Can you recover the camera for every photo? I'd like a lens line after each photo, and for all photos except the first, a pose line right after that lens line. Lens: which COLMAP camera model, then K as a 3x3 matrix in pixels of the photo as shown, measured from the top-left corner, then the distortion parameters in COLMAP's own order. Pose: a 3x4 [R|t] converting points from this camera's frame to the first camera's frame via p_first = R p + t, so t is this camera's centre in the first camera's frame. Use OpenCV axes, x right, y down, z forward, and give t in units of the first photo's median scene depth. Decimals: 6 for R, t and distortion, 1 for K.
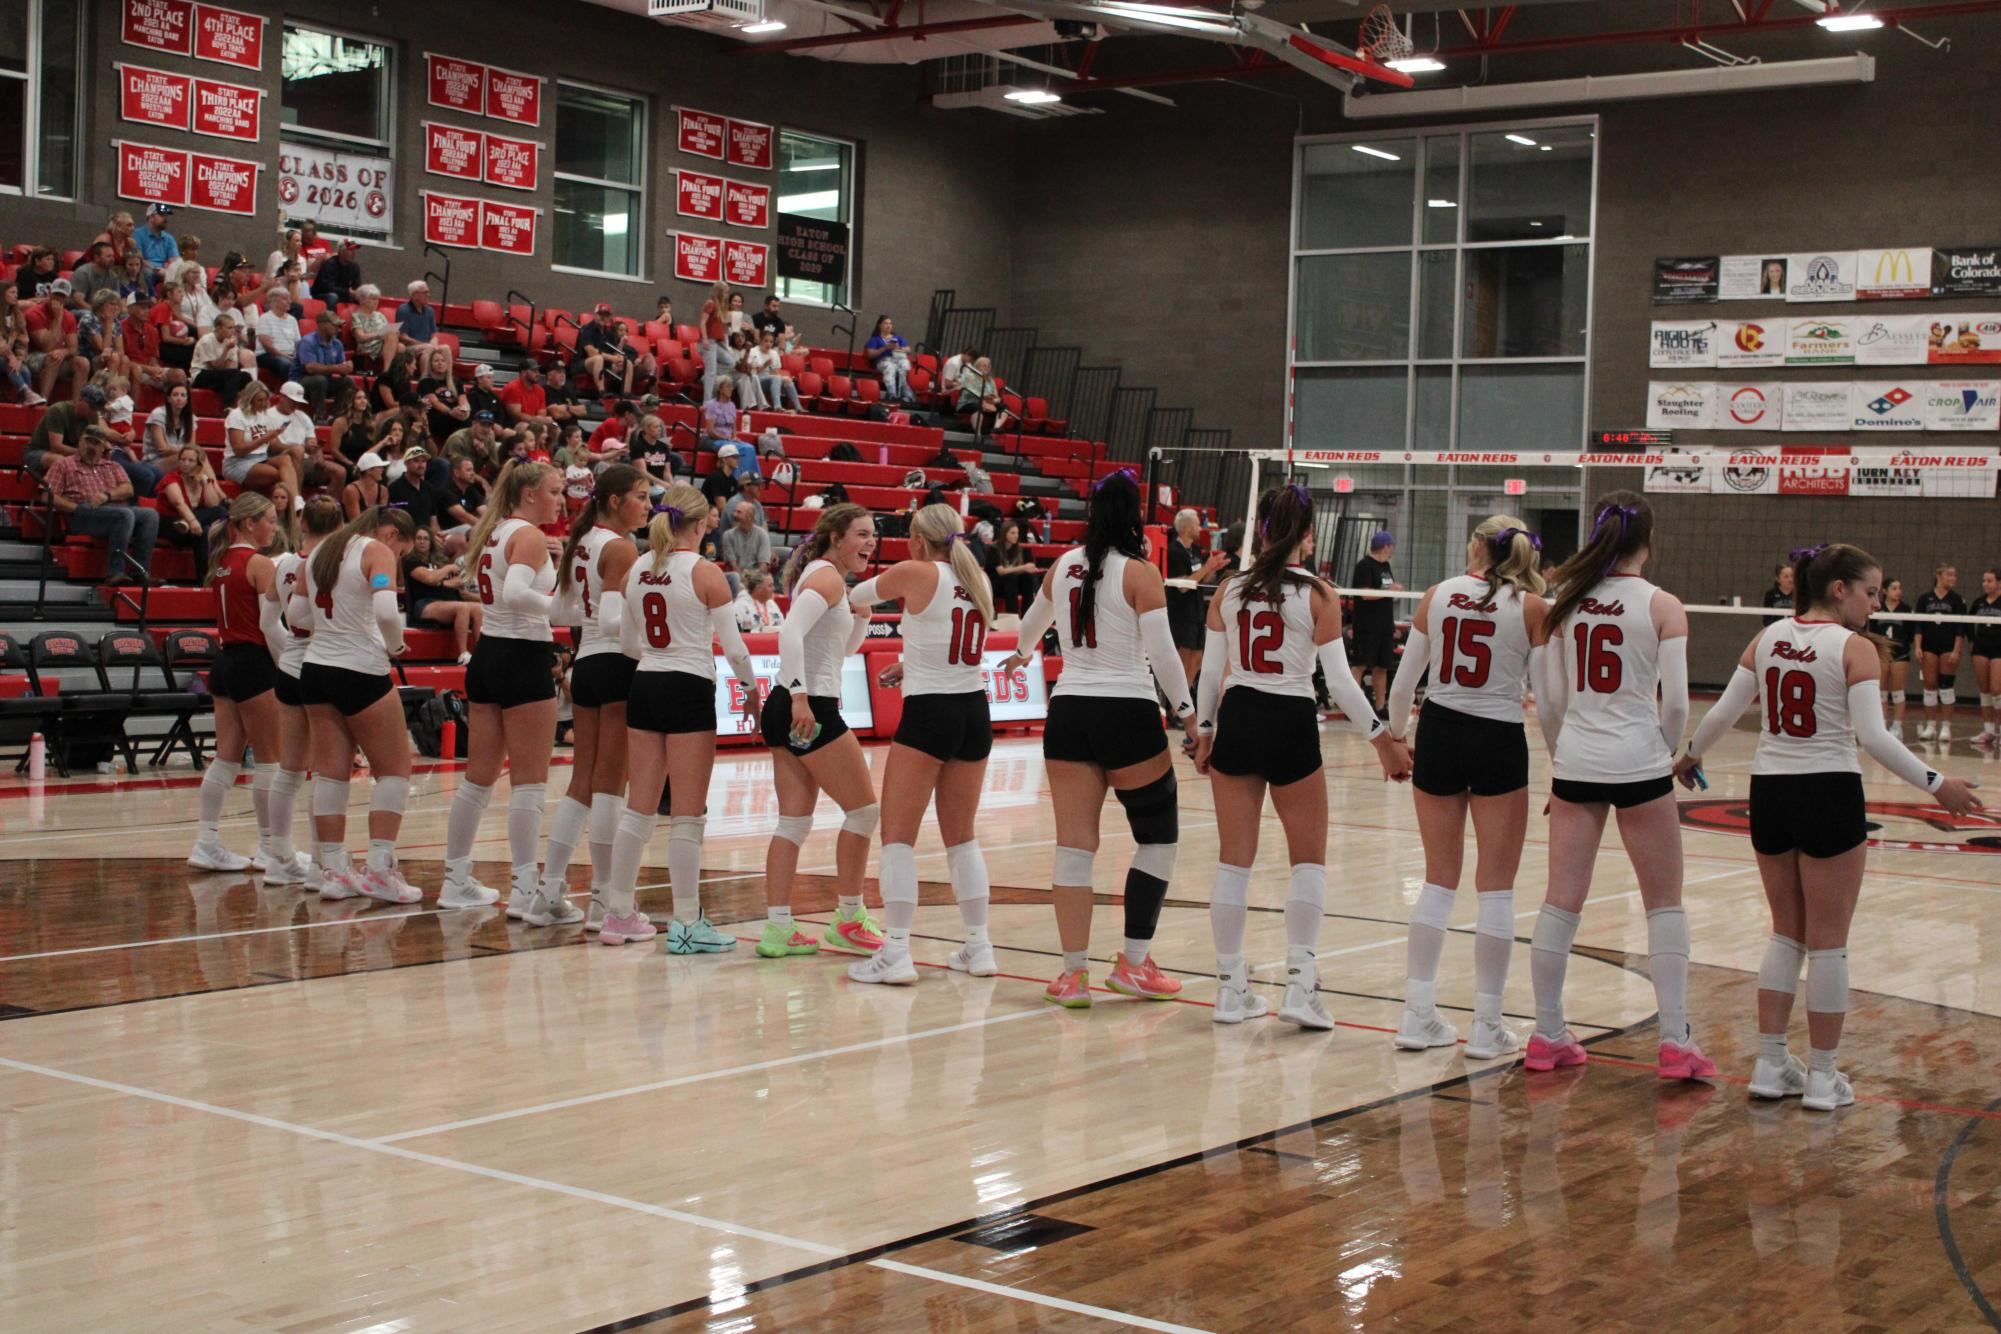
lens RADIAL K [[2787.4, 0, 1001.1], [0, 2787.4, 664.8], [0, 0, 1]] dist [-0.046471, 0.128168]
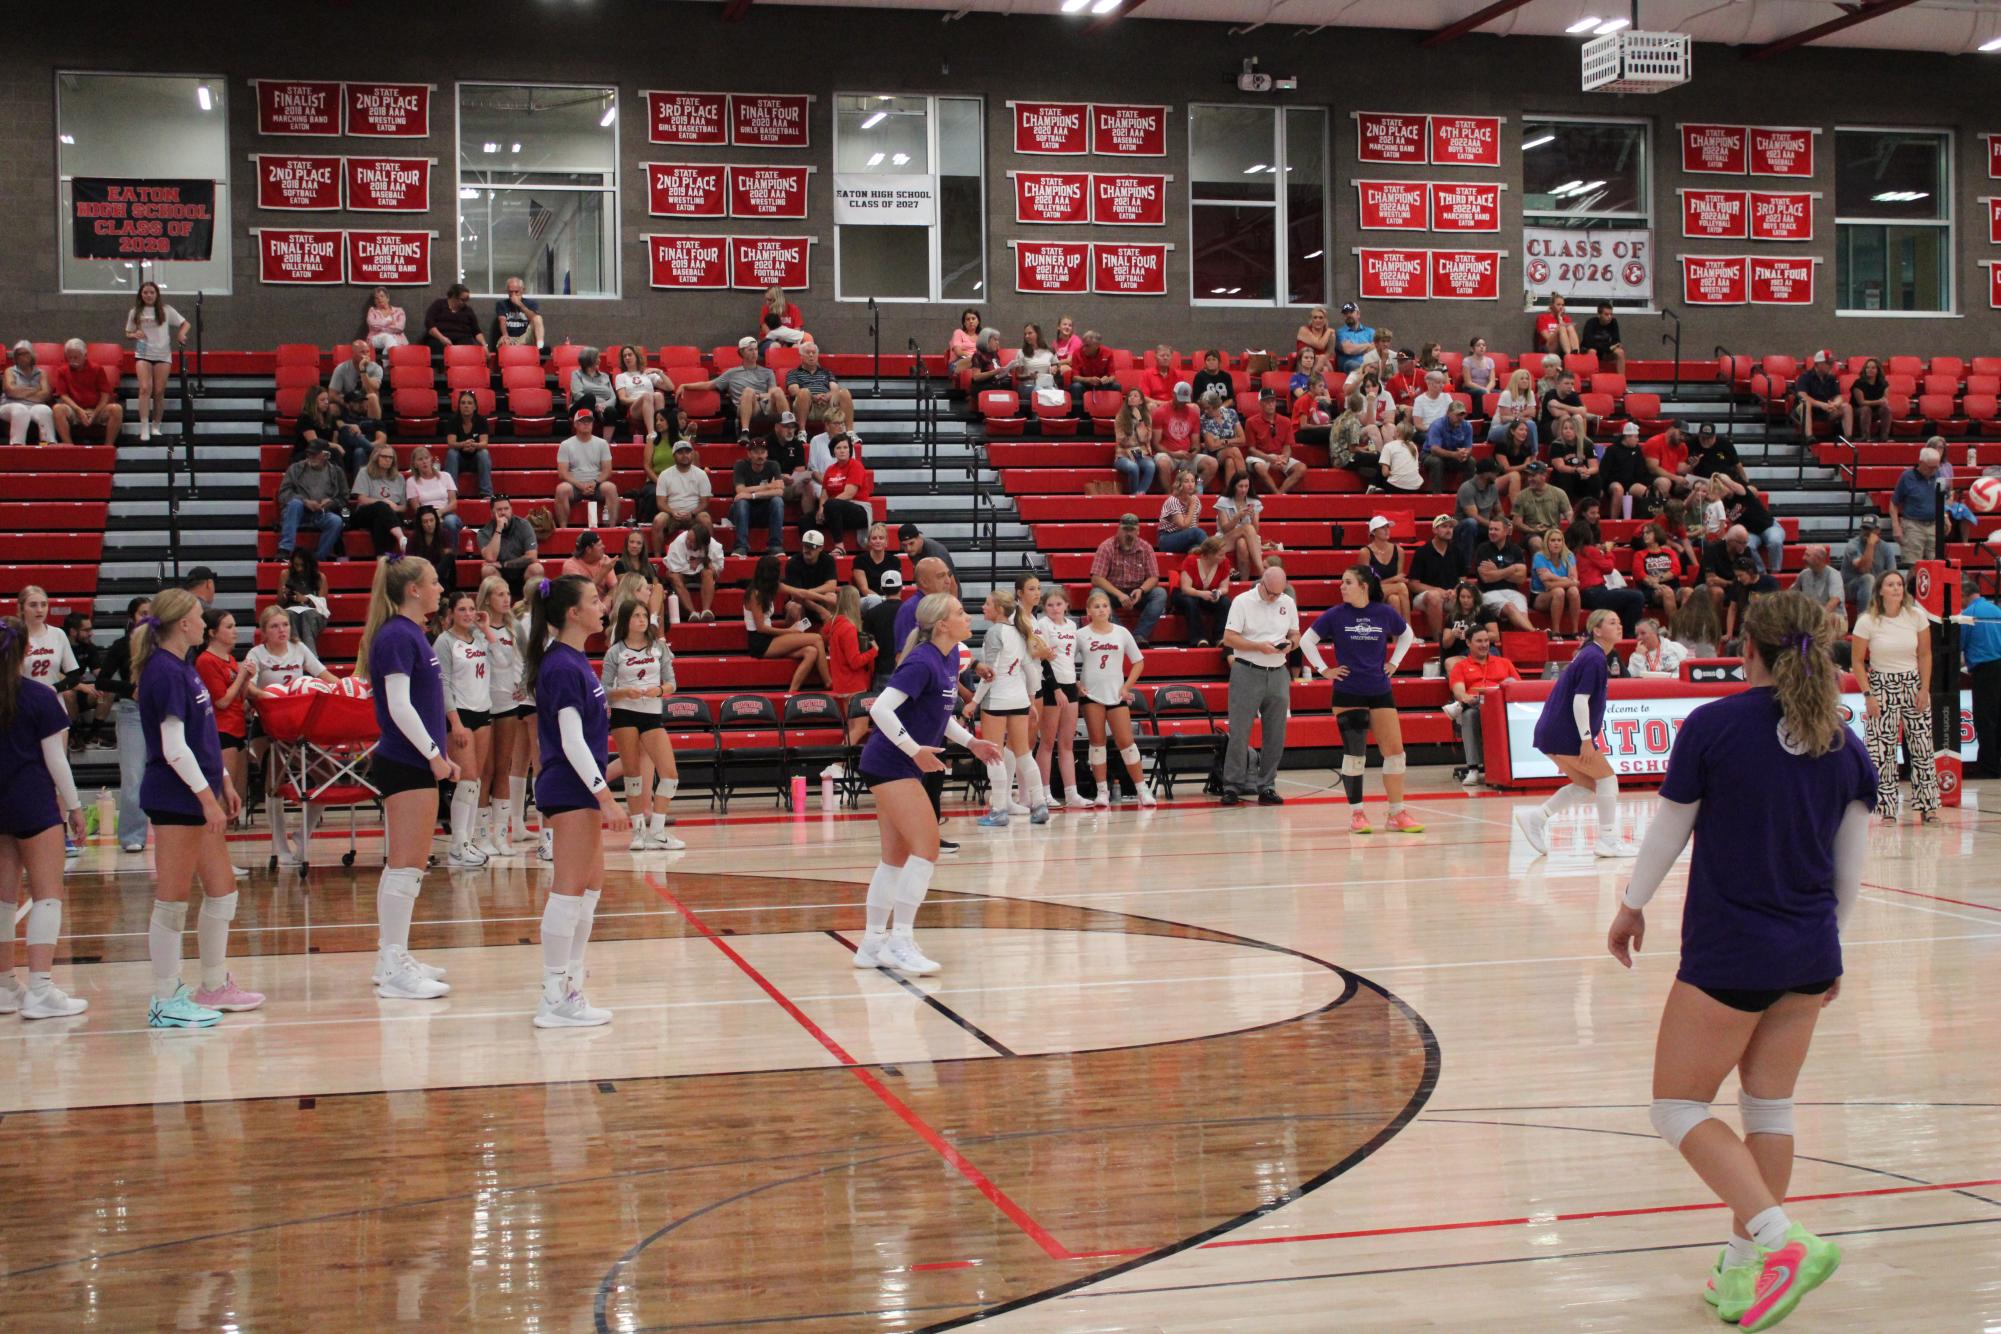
lens RADIAL K [[2716.3, 0, 1001.5], [0, 2716.3, 658.6], [0, 0, 1]] dist [-0.059090, 0.128719]
pose [[0.768528, -0.022924, -0.639405, 0.233018], [0.012487, 0.999705, -0.020834, -0.000858], [0.639694, 0.008028, 0.768587, 0.053312]]
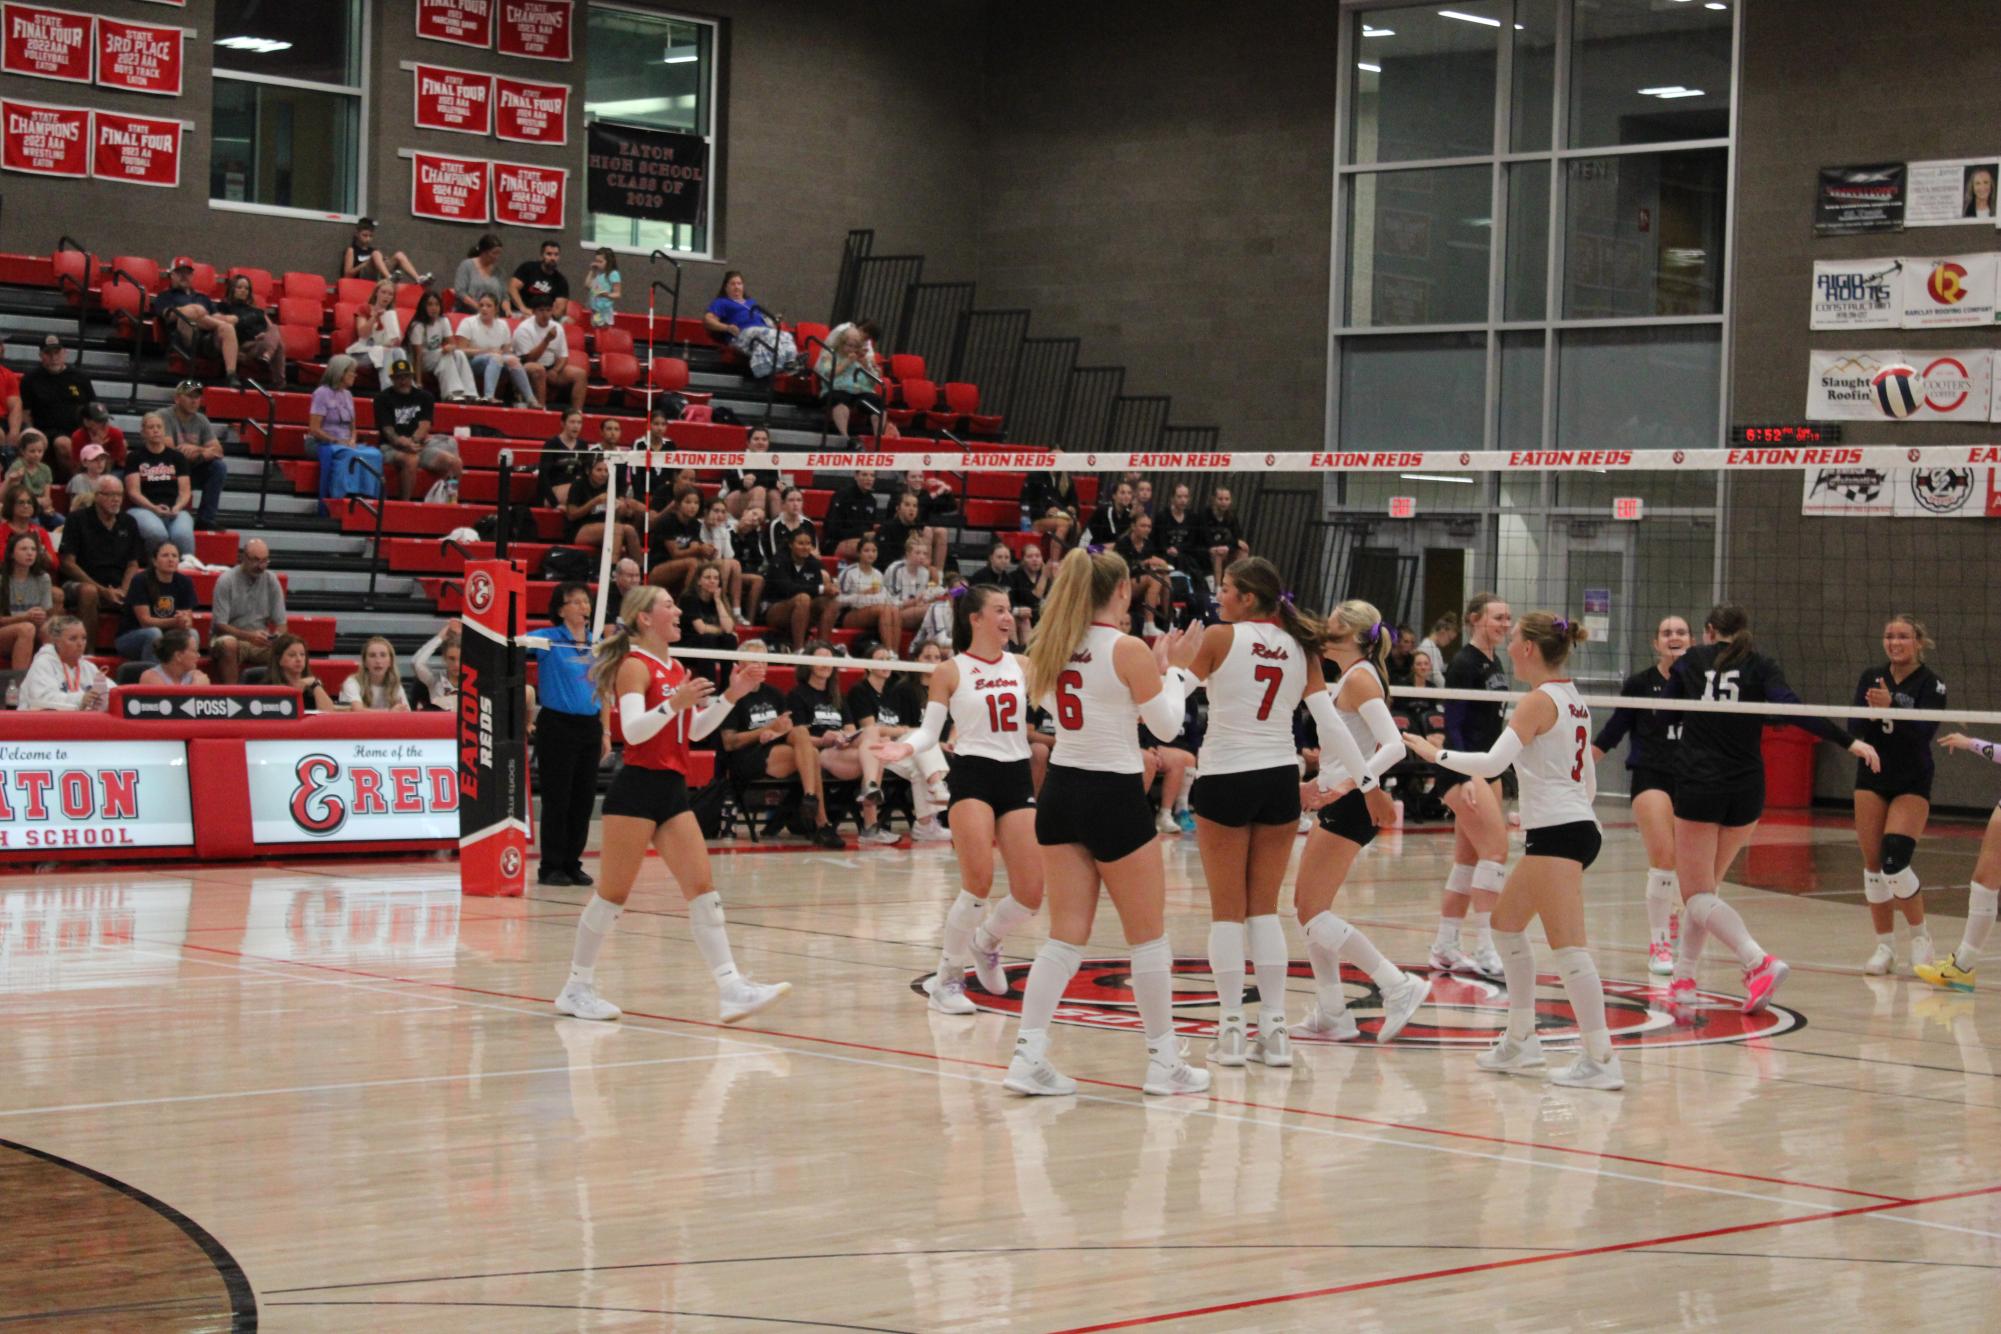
lens RADIAL K [[4017.0, 0, 997.9], [0, 4017.0, 664.2], [0, 0, 1]] dist [0.025029, 0.187310]
pose [[0.989384, 0.003051, -0.145294, 0.190458], [-0.007013, 0.999617, -0.026764, 0.001178], [0.145156, 0.027498, 0.989027, 0.013992]]
